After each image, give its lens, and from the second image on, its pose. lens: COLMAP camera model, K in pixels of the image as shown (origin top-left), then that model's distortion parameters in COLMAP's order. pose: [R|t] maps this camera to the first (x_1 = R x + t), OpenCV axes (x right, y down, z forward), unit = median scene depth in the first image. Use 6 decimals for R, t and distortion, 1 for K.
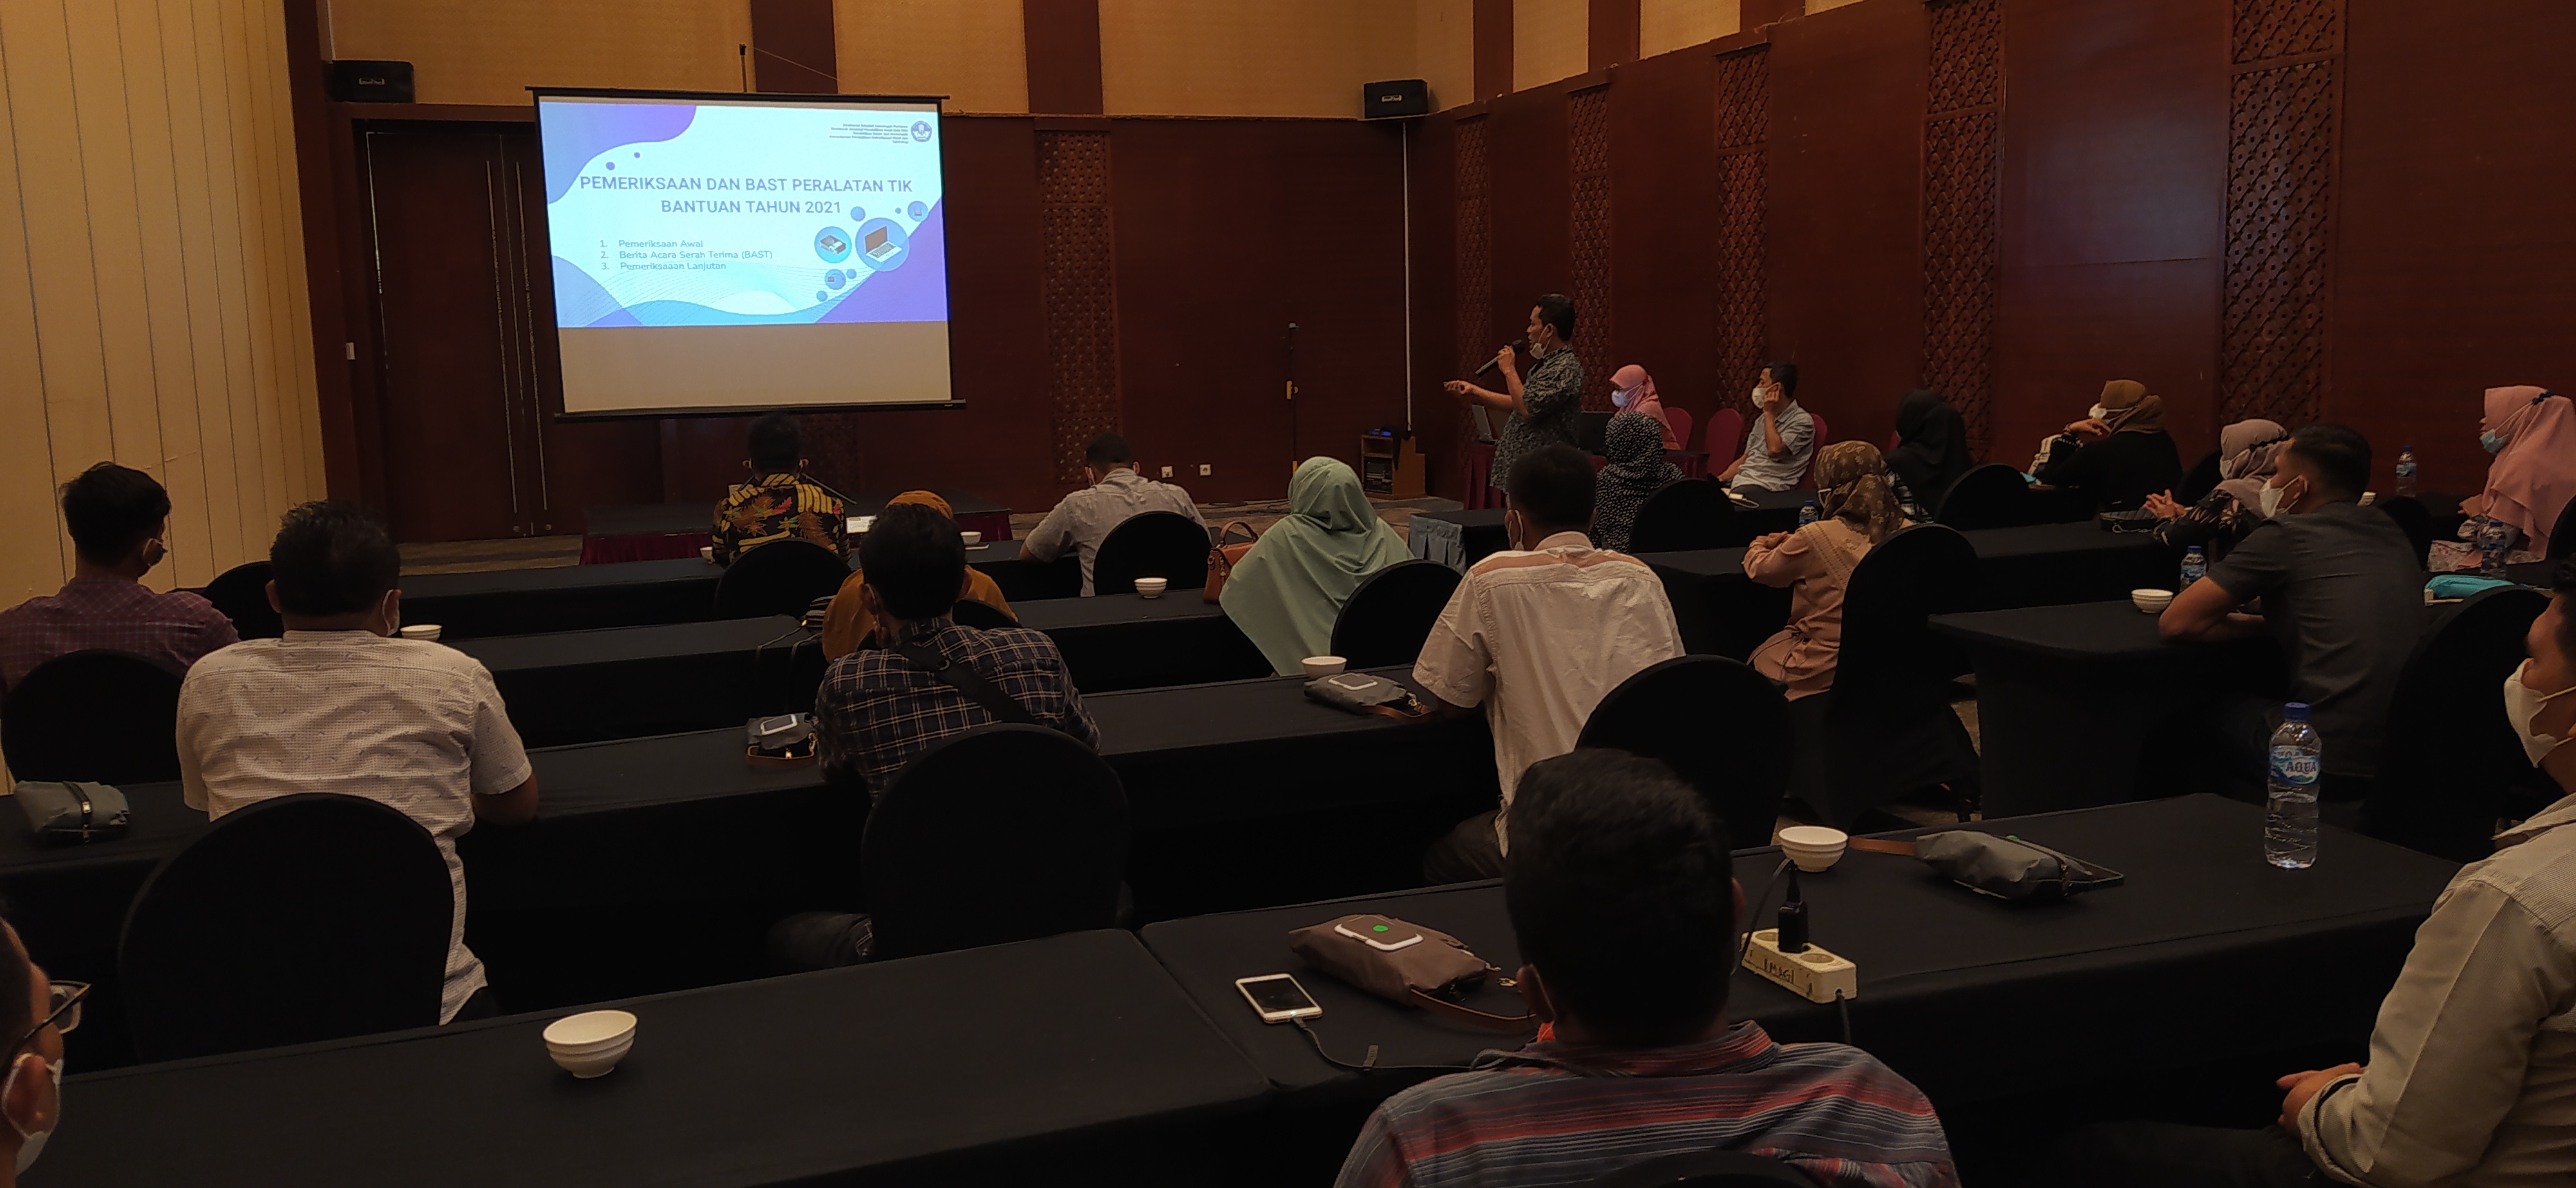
lens RADIAL K [[1950.9, 0, 1280.3], [0, 1950.9, 599.0], [0, 0, 1]] dist [0.080109, -0.108702]
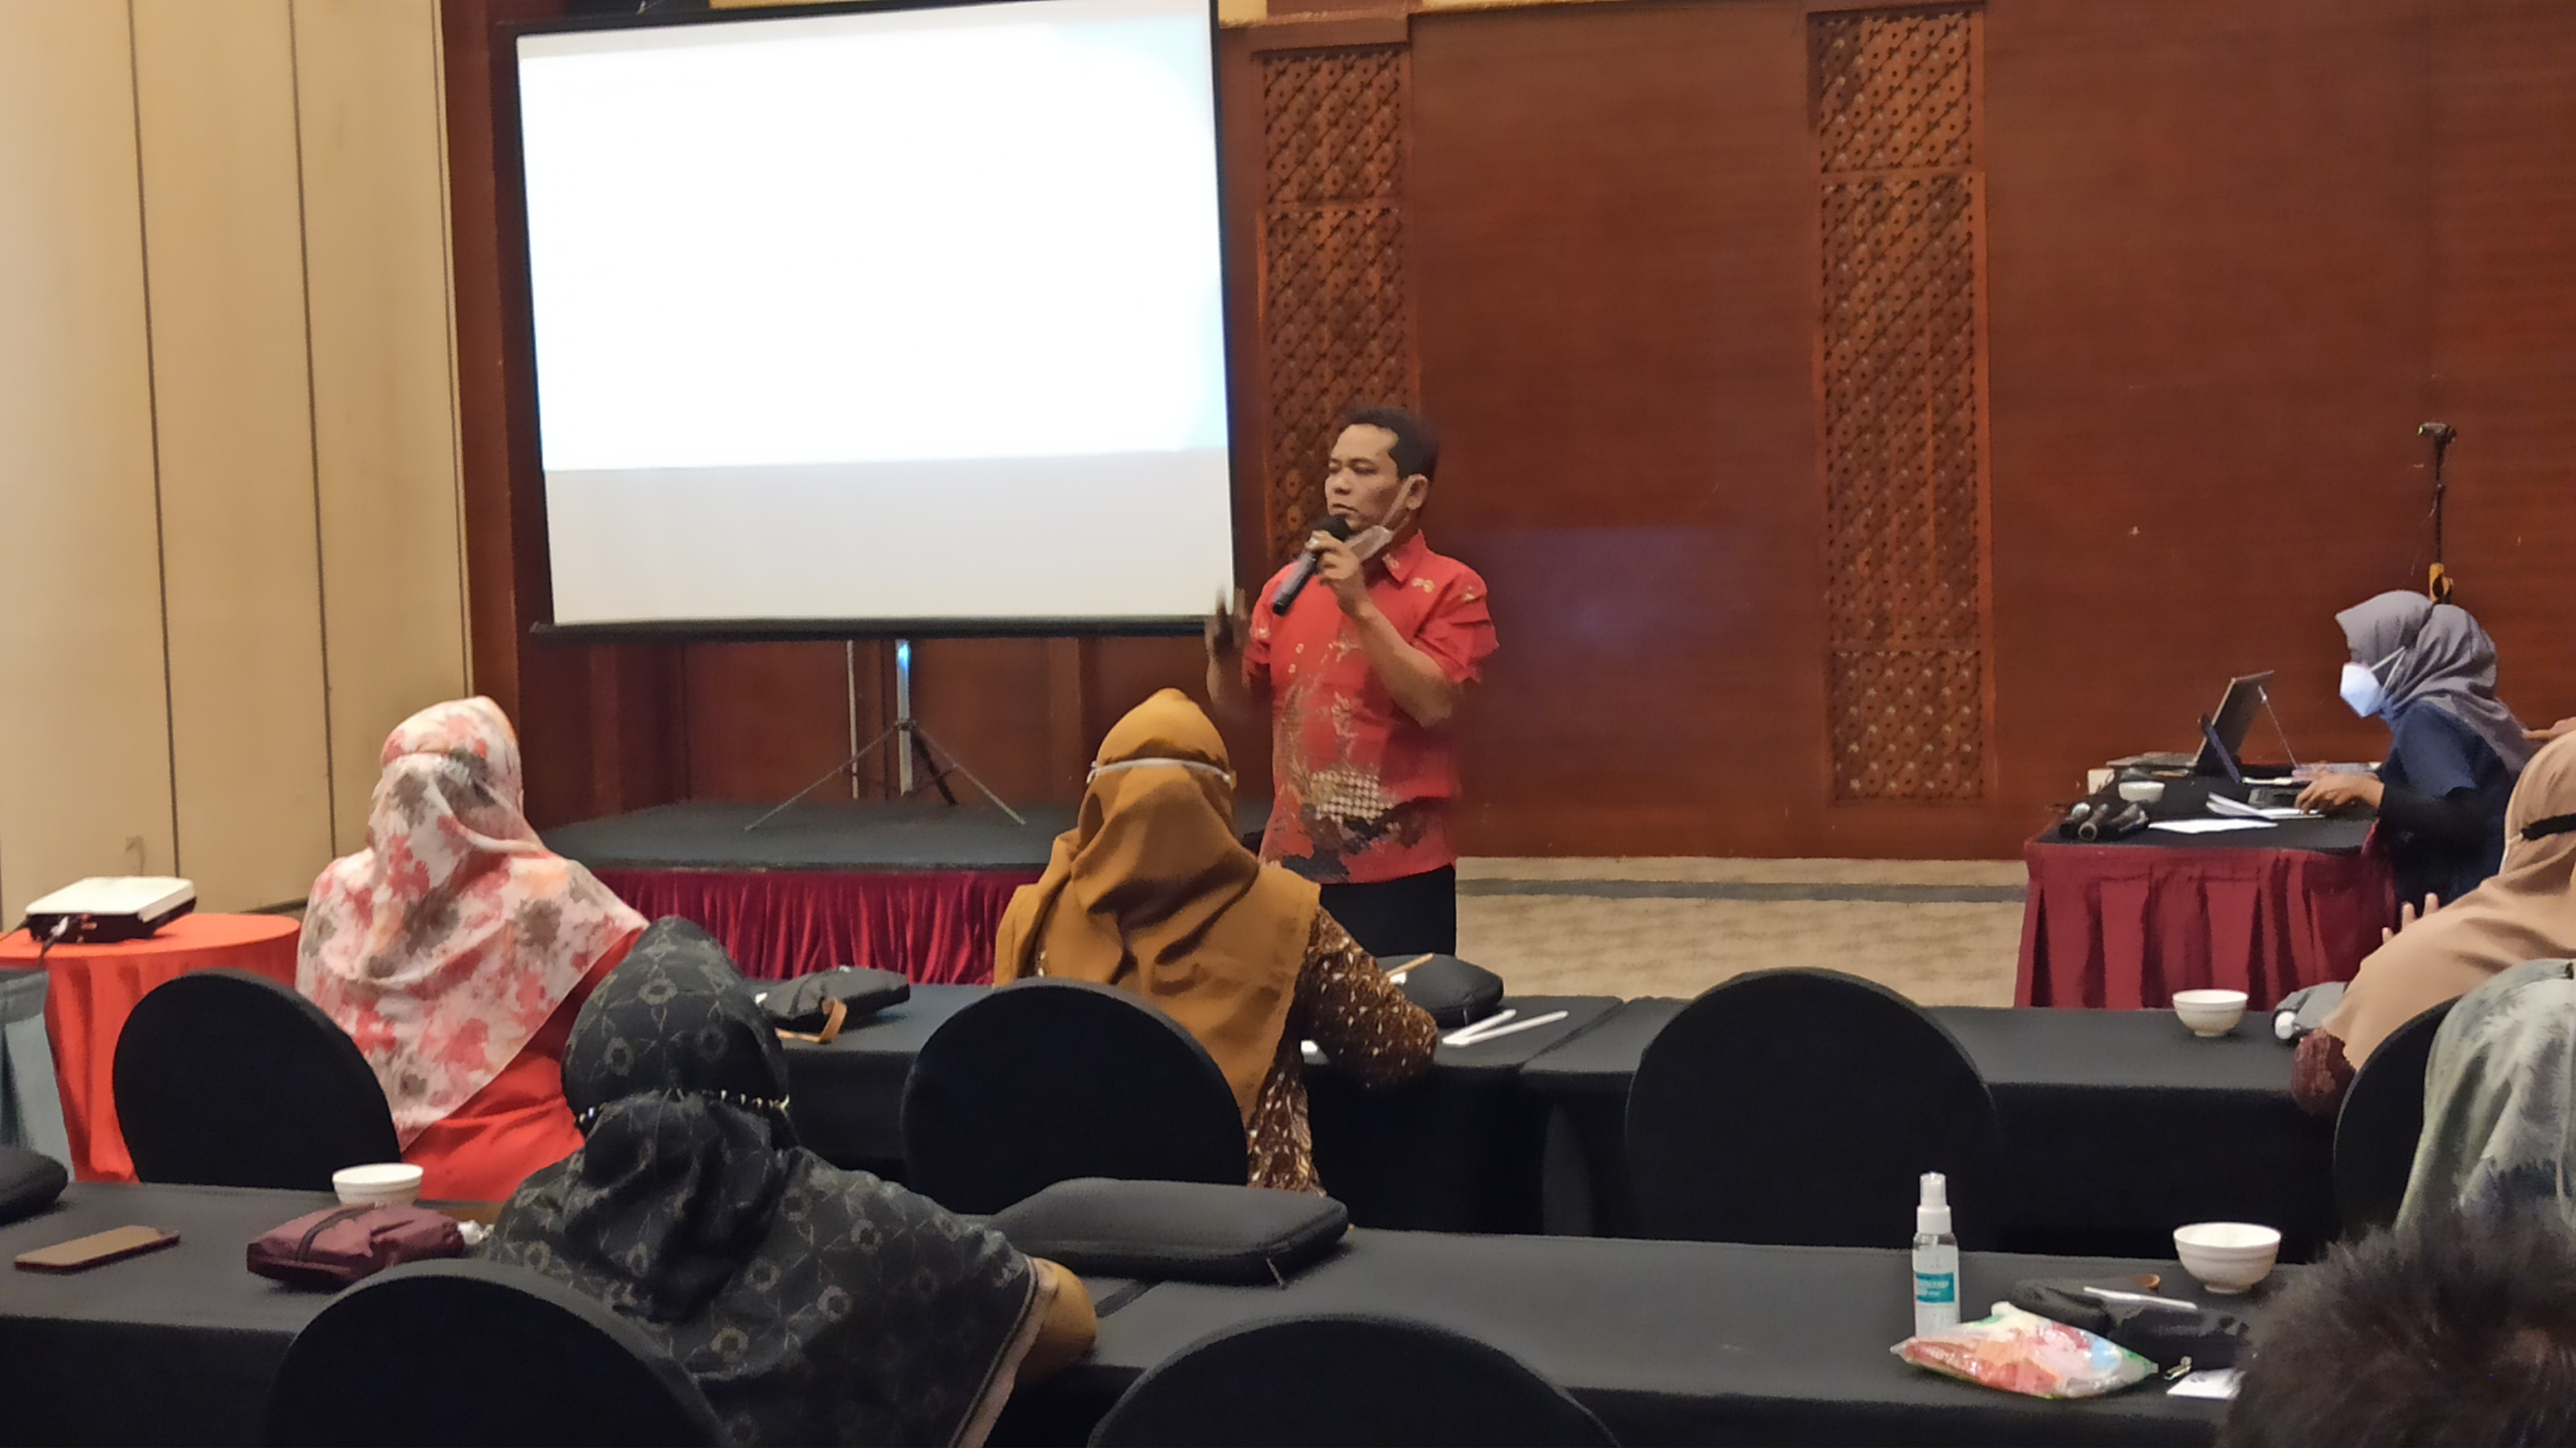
lens RADIAL K [[3773.8, 0, 1288.5], [0, 3773.8, 728.9], [0, 0, 1]] dist [0.070243, 0.000000]
pose [[0.773548, 0.046080, -0.632060, 0.414309], [-0.079712, 0.996507, -0.024906, -0.054511], [0.628704, 0.069649, 0.774519, 0.322869]]
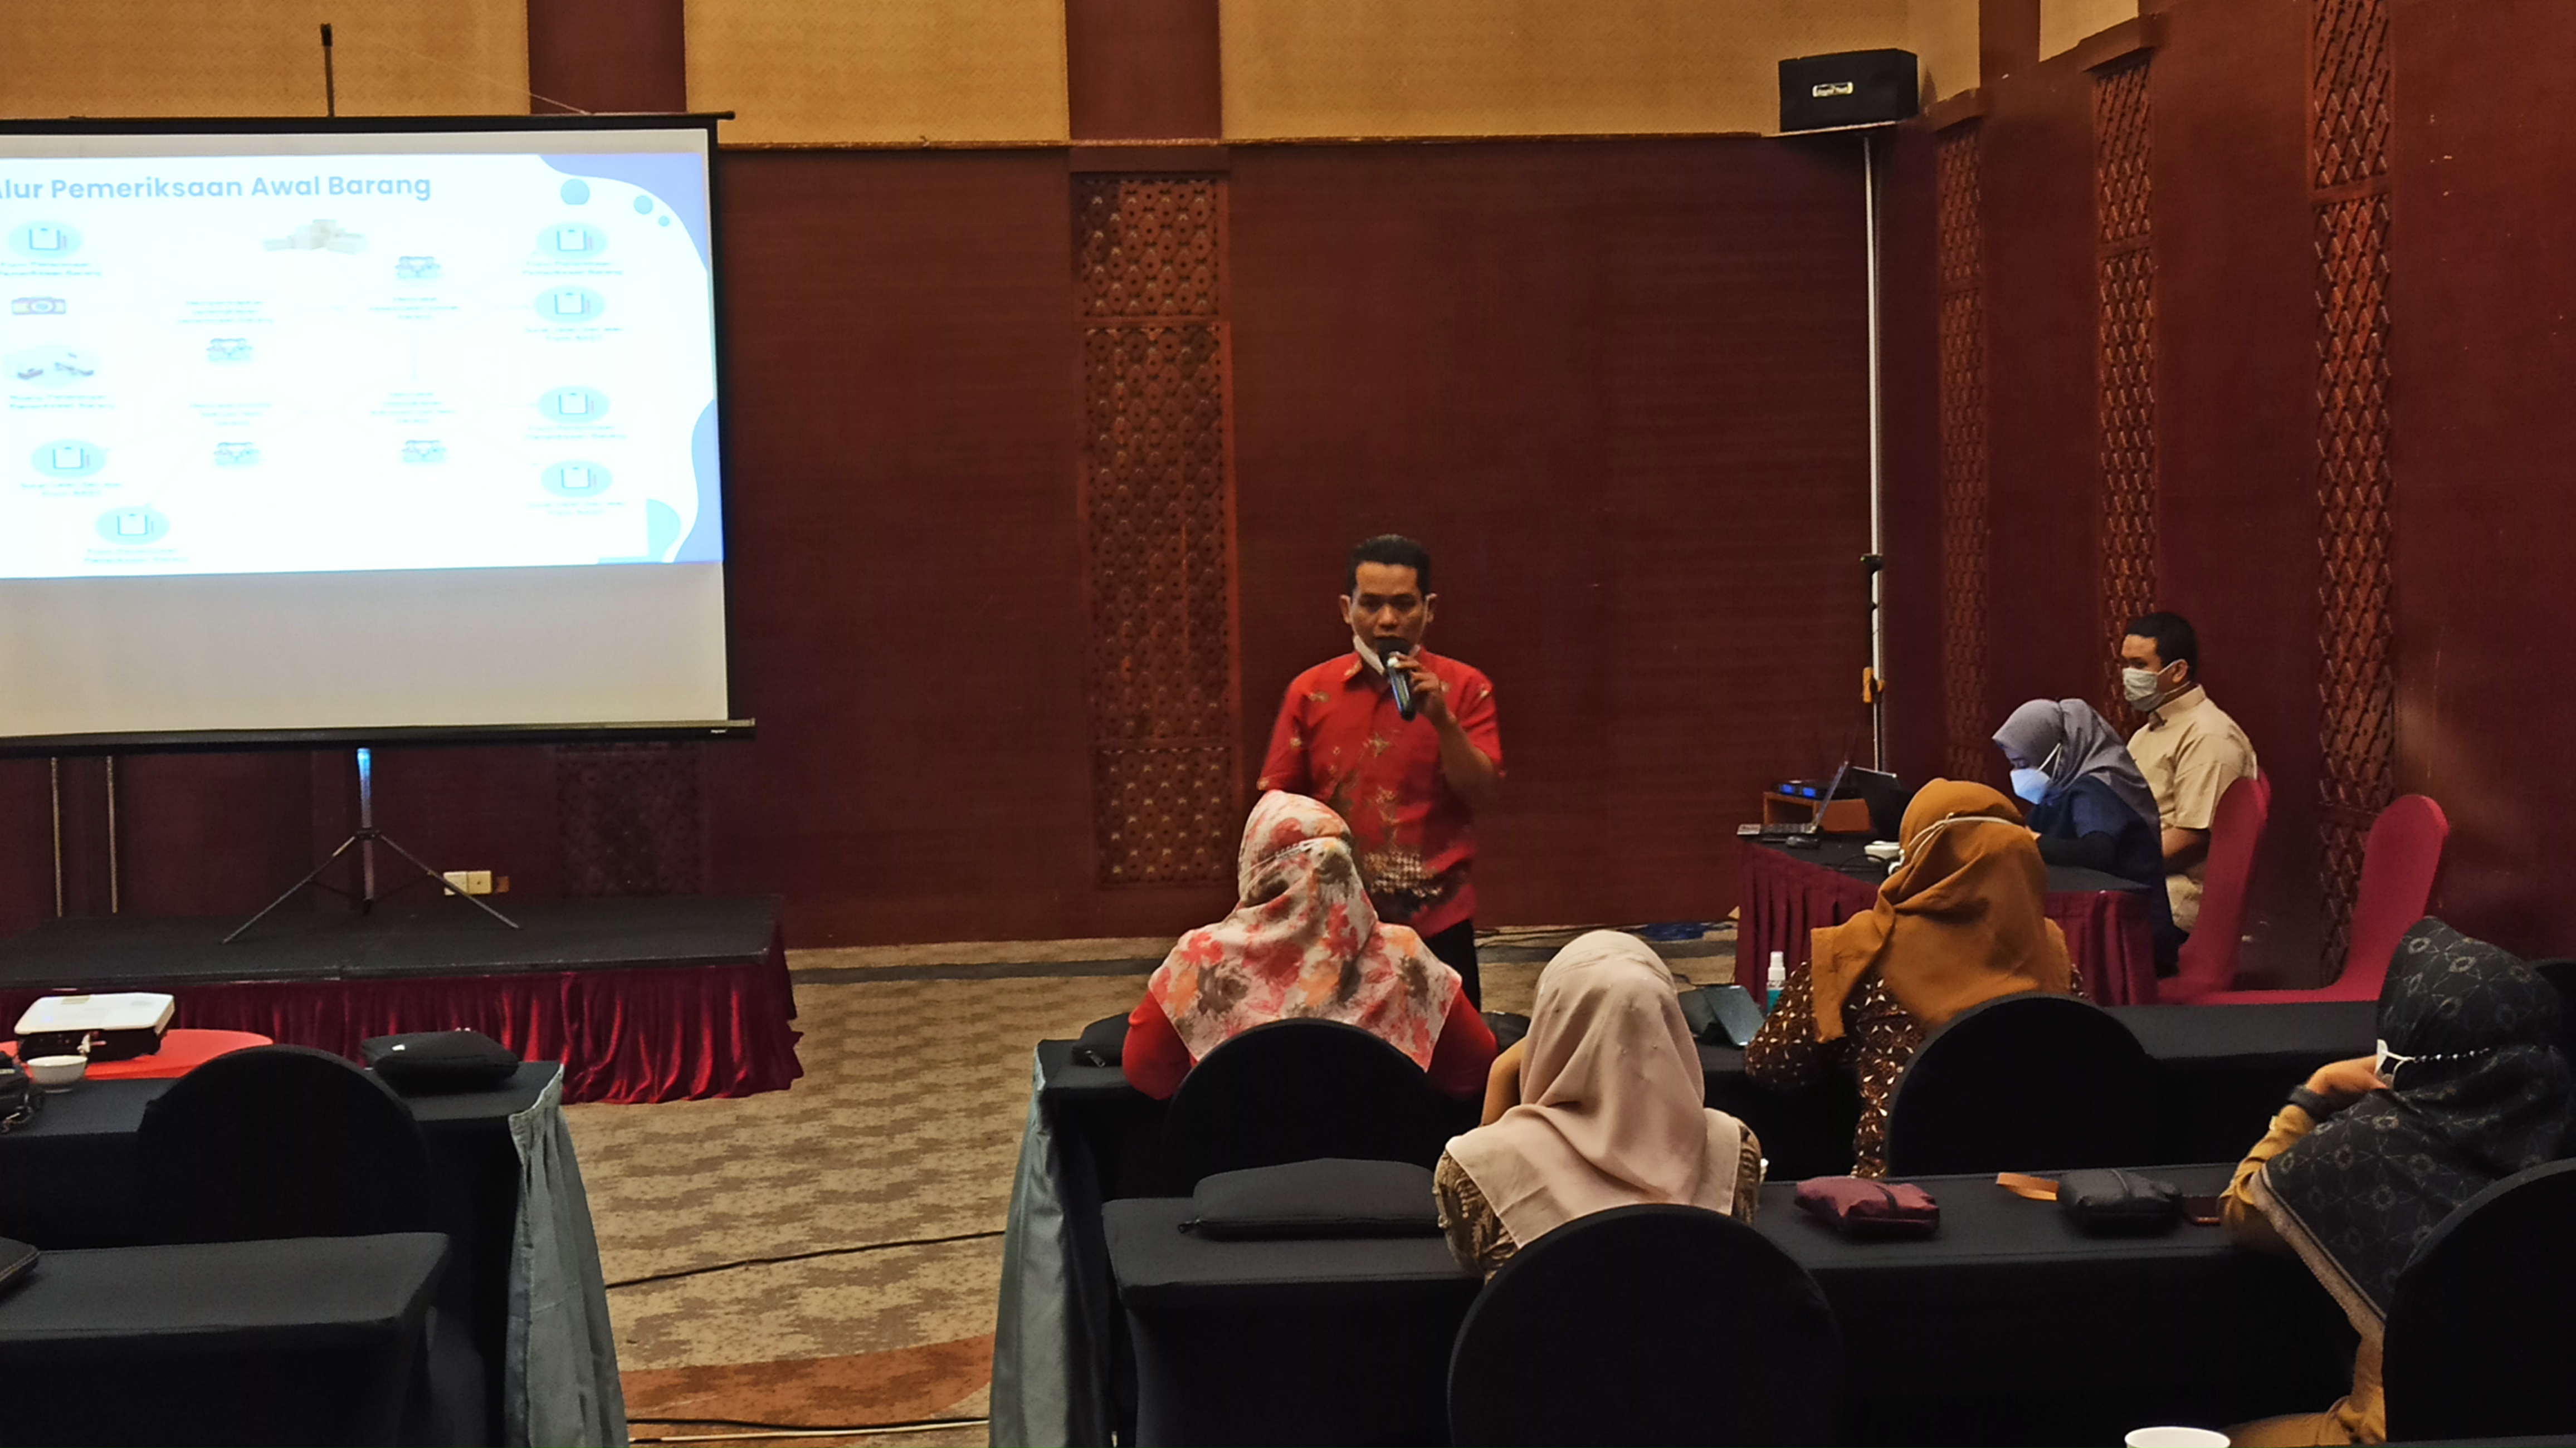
lens RADIAL K [[3773.8, 0, 1279.9], [0, 3773.8, 705.4], [0, 0, 1]] dist [0.070243, 0.000000]
pose [[0.968302, 0.015411, -0.249306, 0.203482], [-0.037750, 0.995659, -0.085072, -0.030913], [0.246913, 0.091786, 0.964681, 0.124977]]
